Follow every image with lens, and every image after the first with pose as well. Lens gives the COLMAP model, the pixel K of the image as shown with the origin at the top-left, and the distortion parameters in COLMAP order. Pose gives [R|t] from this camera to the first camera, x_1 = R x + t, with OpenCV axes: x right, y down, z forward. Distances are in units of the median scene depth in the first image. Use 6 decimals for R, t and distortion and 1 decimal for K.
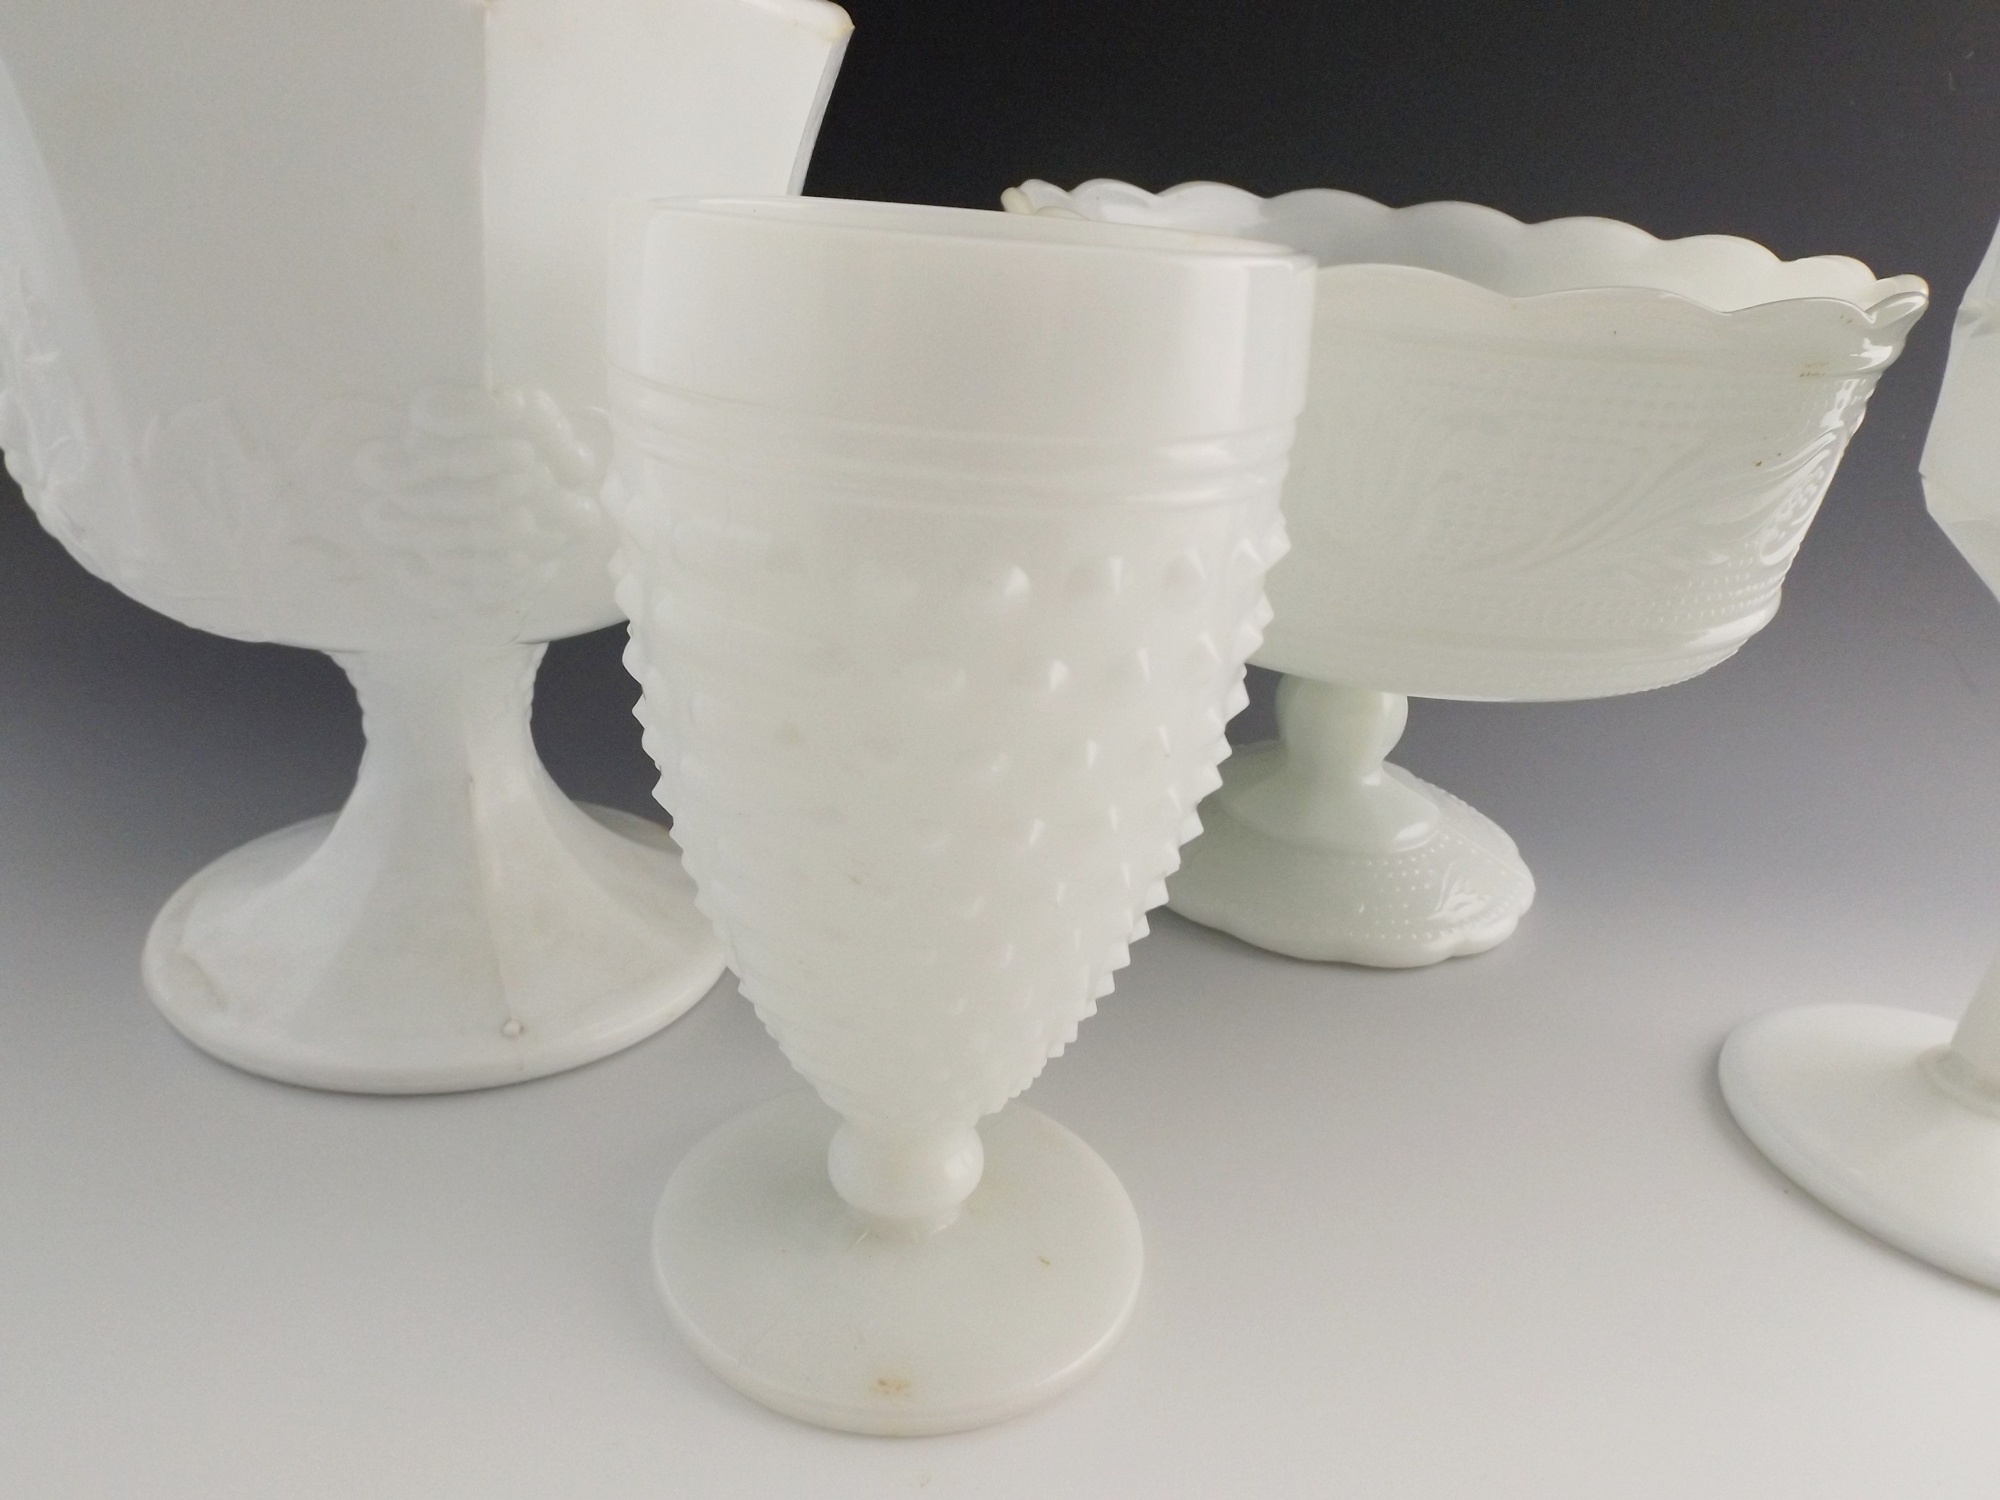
lens RADIAL K [[1374.8, 0, 1004.2], [0, 1374.8, 750.3], [0, 0, 1]] dist [0.023870, -0.025057]
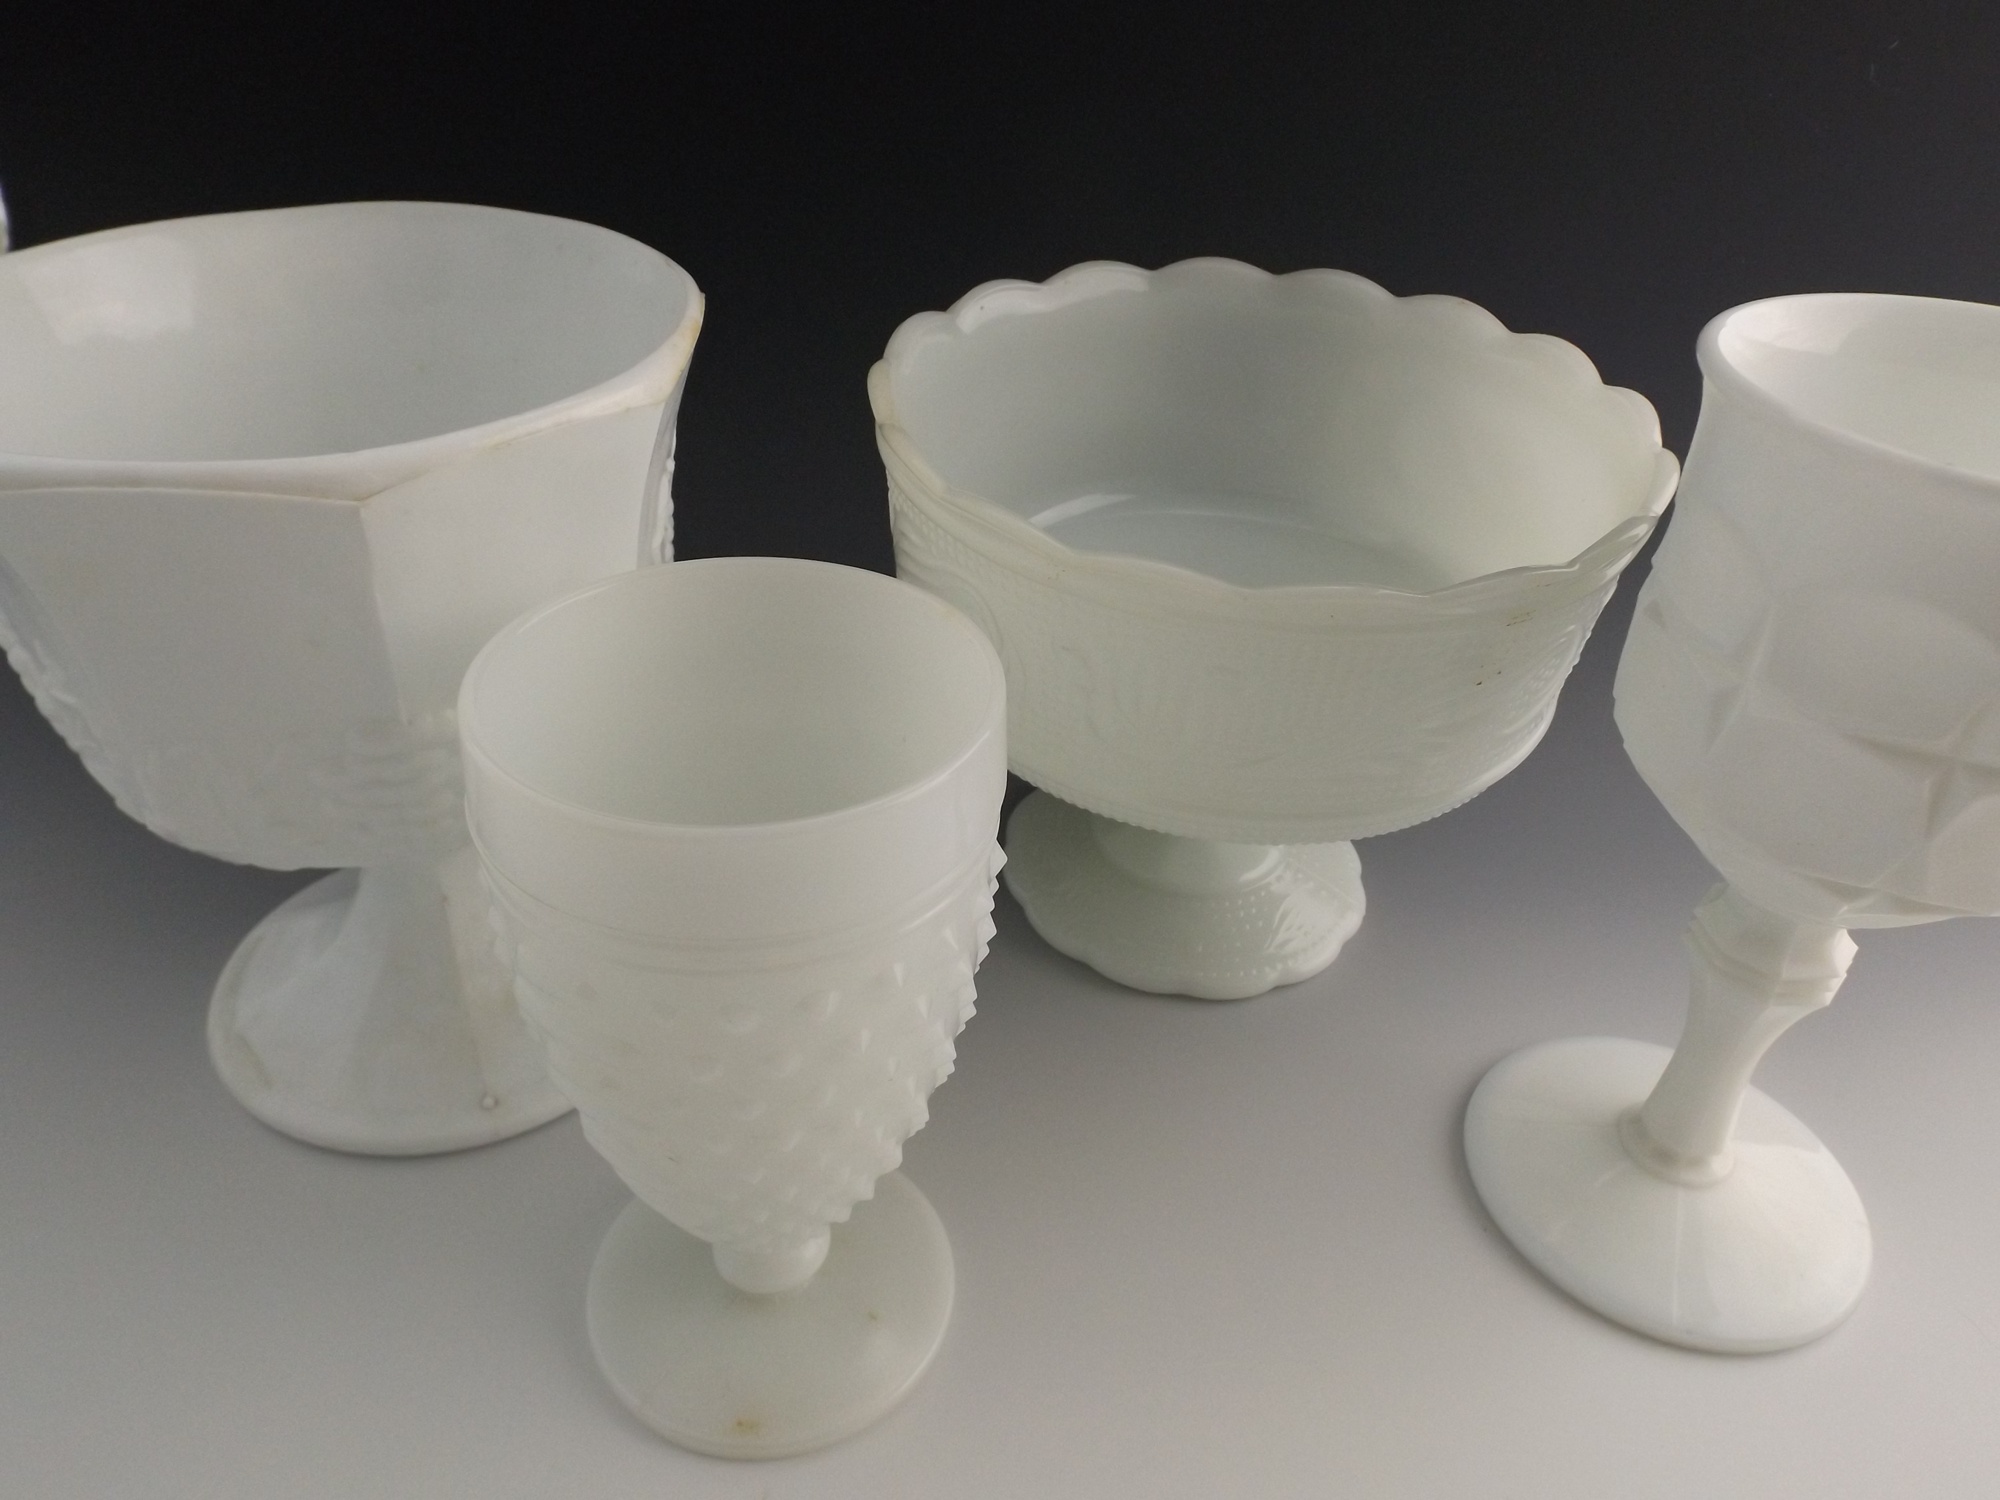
lens RADIAL K [[1374.8, 0, 998.1], [0, 1374.8, 741.6], [0, 0, 1]] dist [0.023870, -0.025057]
pose [[0.998608, -0.001590, -0.052717, 0.190643], [0.011894, 0.980585, 0.195731, -0.380256], [0.051383, -0.196086, 0.979240, -0.179064]]
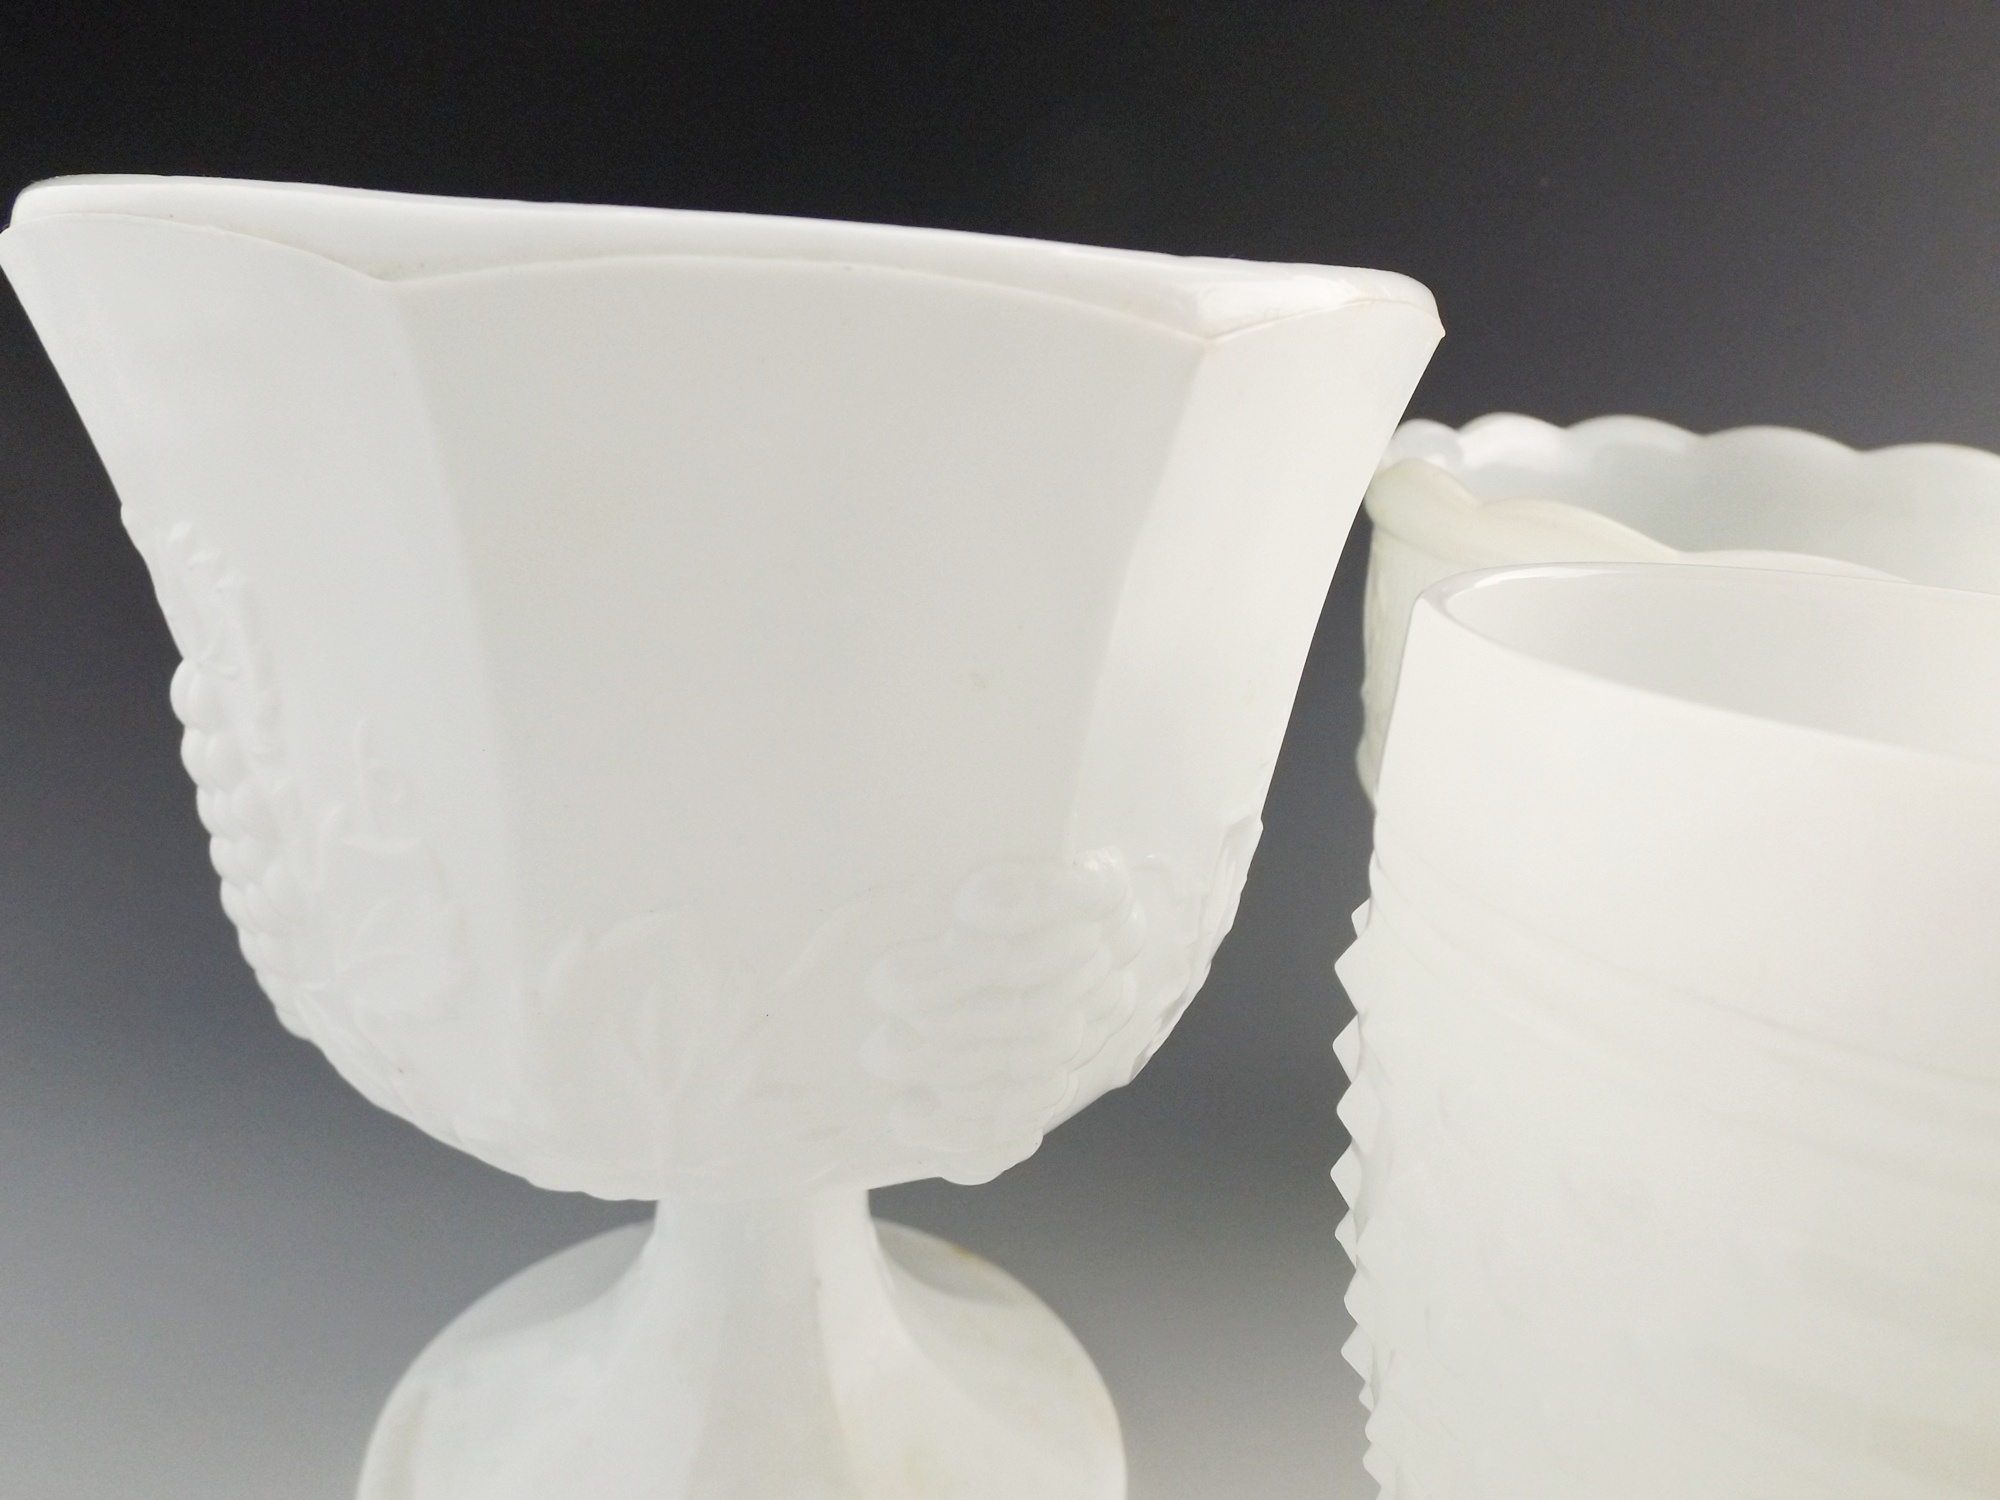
lens RADIAL K [[1374.8, 0, 995.0], [0, 1374.8, 753.4], [0, 0, 1]] dist [0.023870, -0.025057]
pose [[0.997053, -0.040161, 0.065368, -0.351395], [0.046056, 0.994755, -0.091327, -0.198469], [-0.061357, 0.094068, 0.993673, 0.259892]]
